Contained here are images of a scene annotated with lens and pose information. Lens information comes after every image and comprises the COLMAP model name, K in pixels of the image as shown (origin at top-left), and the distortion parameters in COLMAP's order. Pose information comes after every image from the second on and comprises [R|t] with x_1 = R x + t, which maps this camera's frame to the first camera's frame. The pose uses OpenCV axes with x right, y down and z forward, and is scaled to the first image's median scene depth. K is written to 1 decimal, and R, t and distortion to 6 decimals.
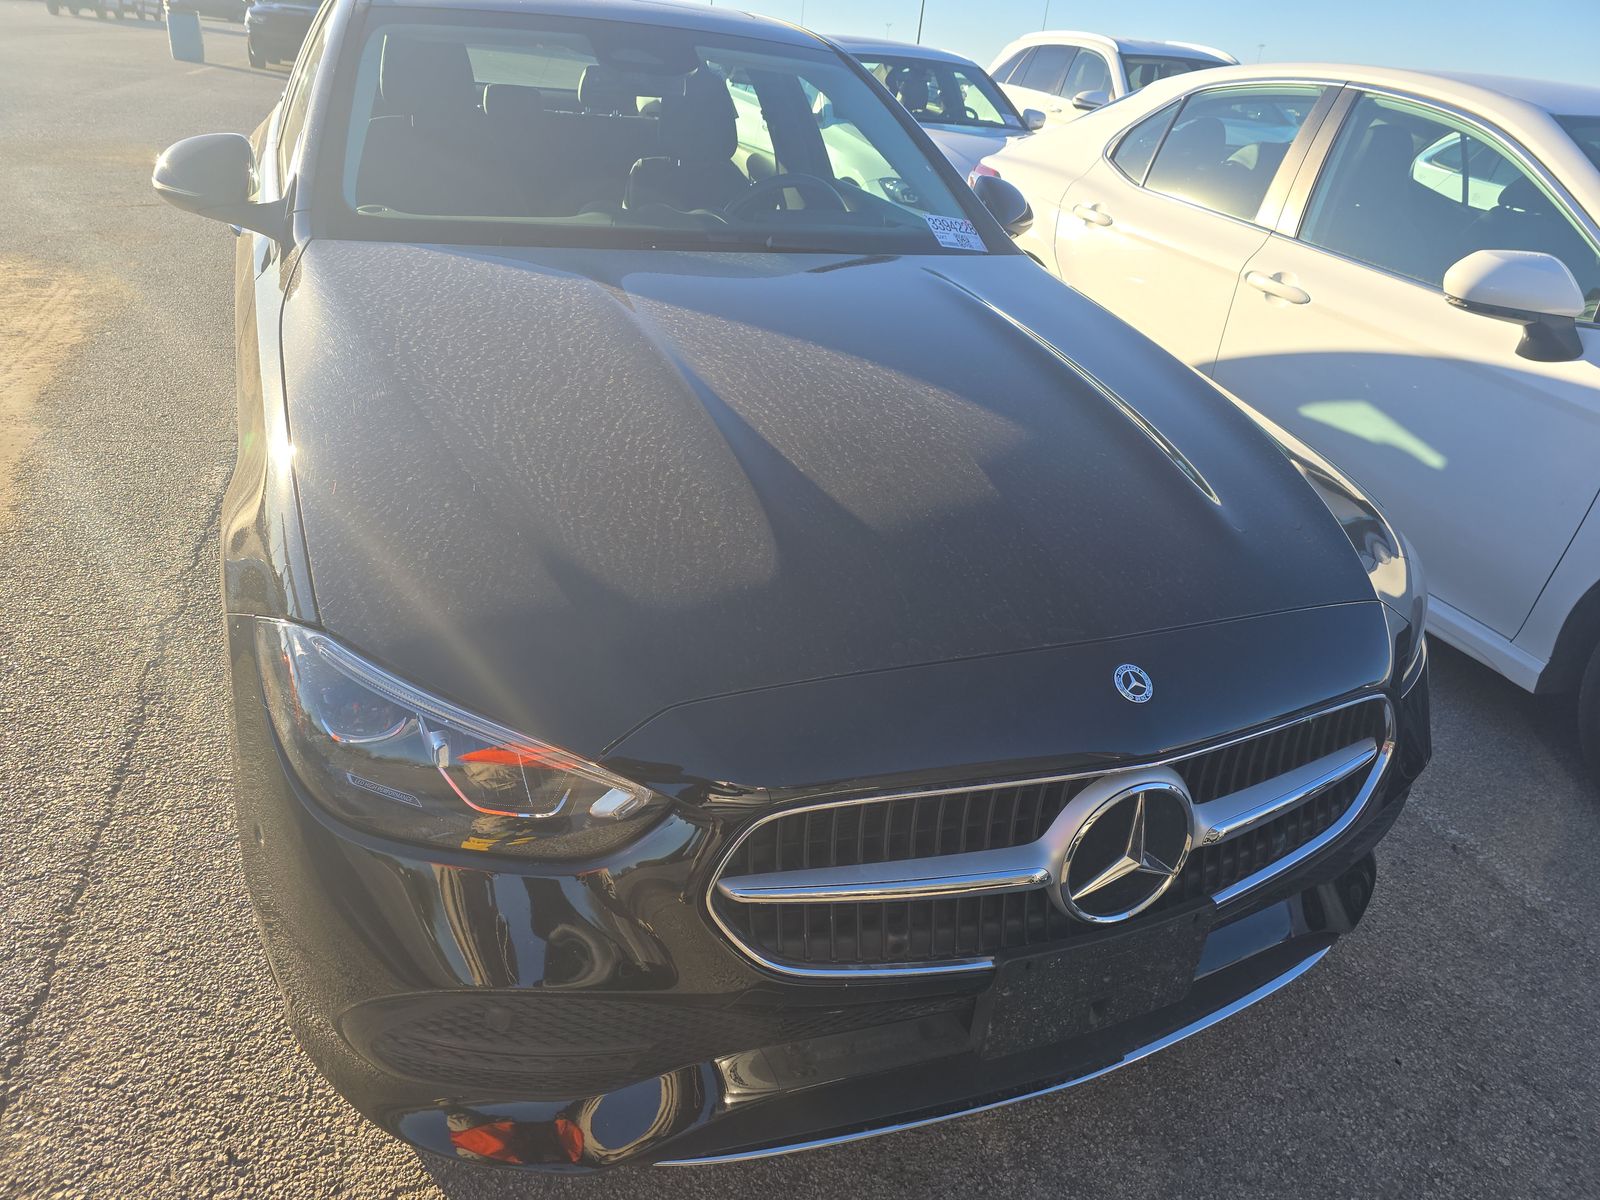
lens RADIAL K [[1064.9, 0, 800.6], [0, 1064.9, 623.4], [0, 0, 1]] dist [0.057717, -0.051975]
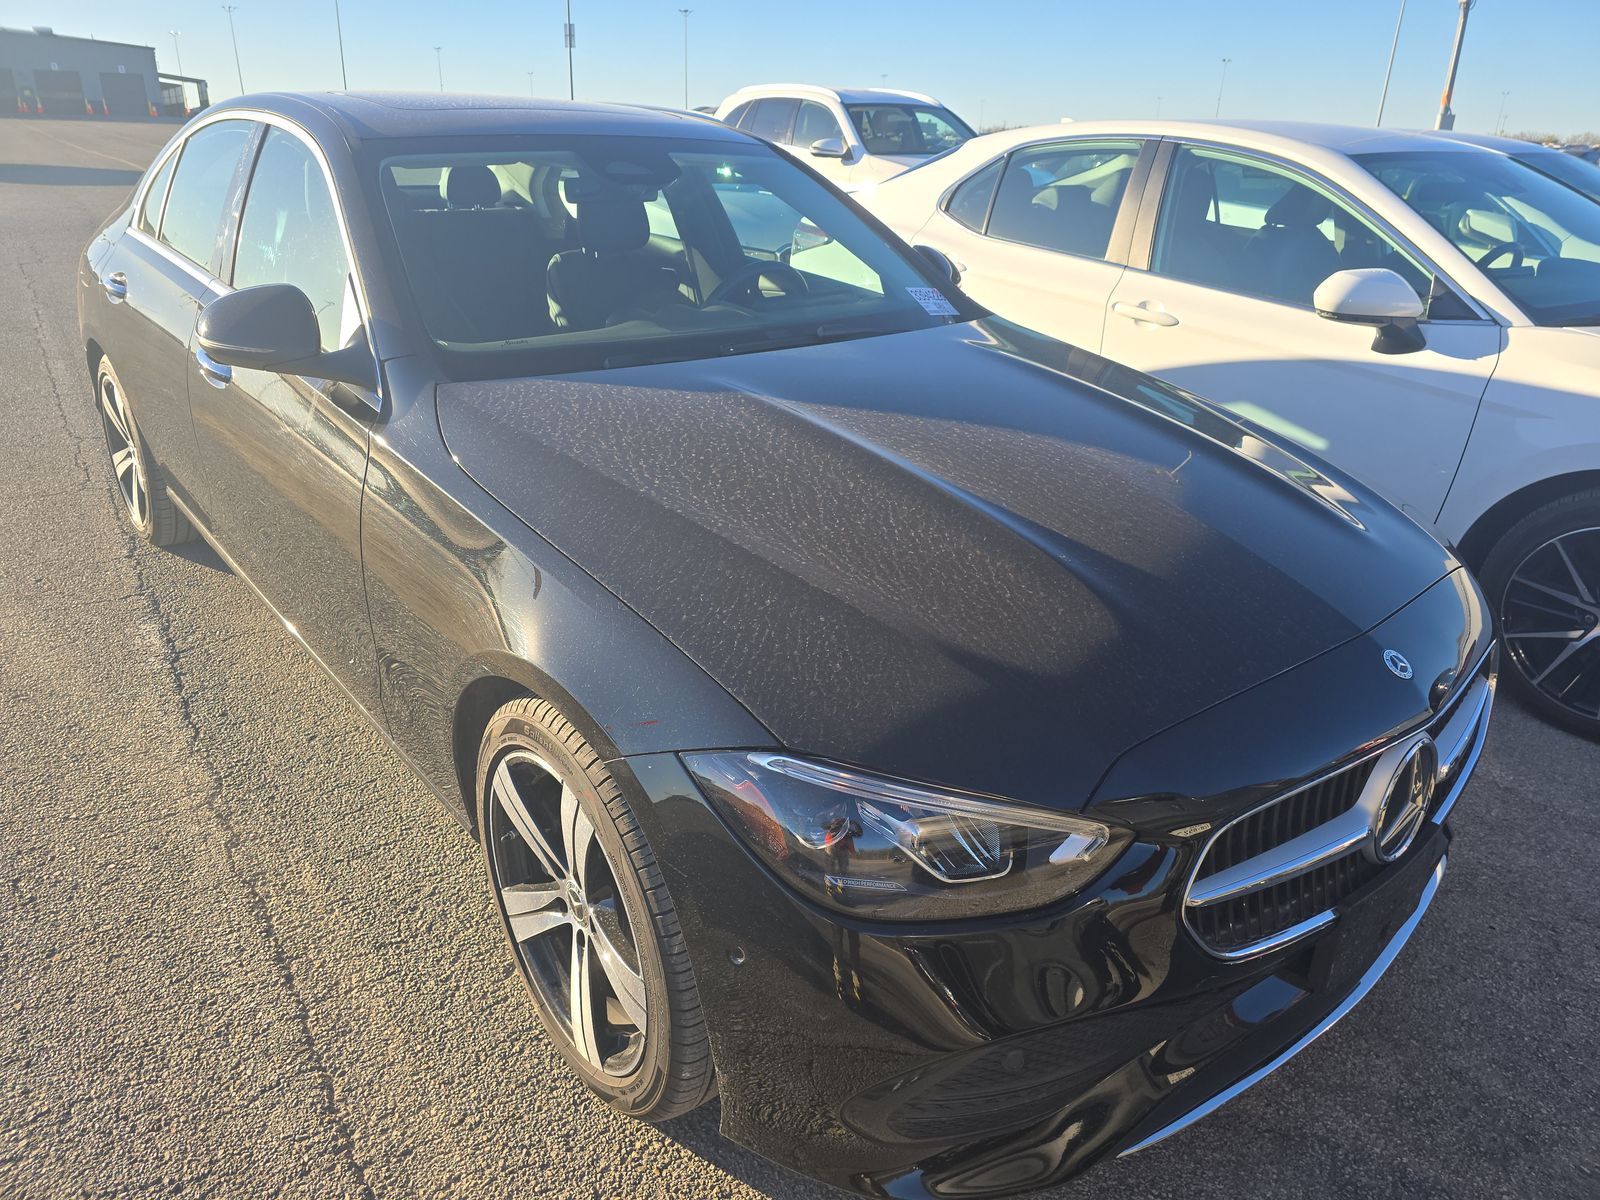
lens RADIAL K [[1064.9, 0, 800.6], [0, 1064.9, 623.4], [0, 0, 1]] dist [0.057717, -0.051975]
pose [[0.955449, -0.174911, 0.237748, -0.422154], [0.182116, 0.983240, -0.008511, -0.069986], [-0.232275, 0.051429, 0.971289, -0.039505]]
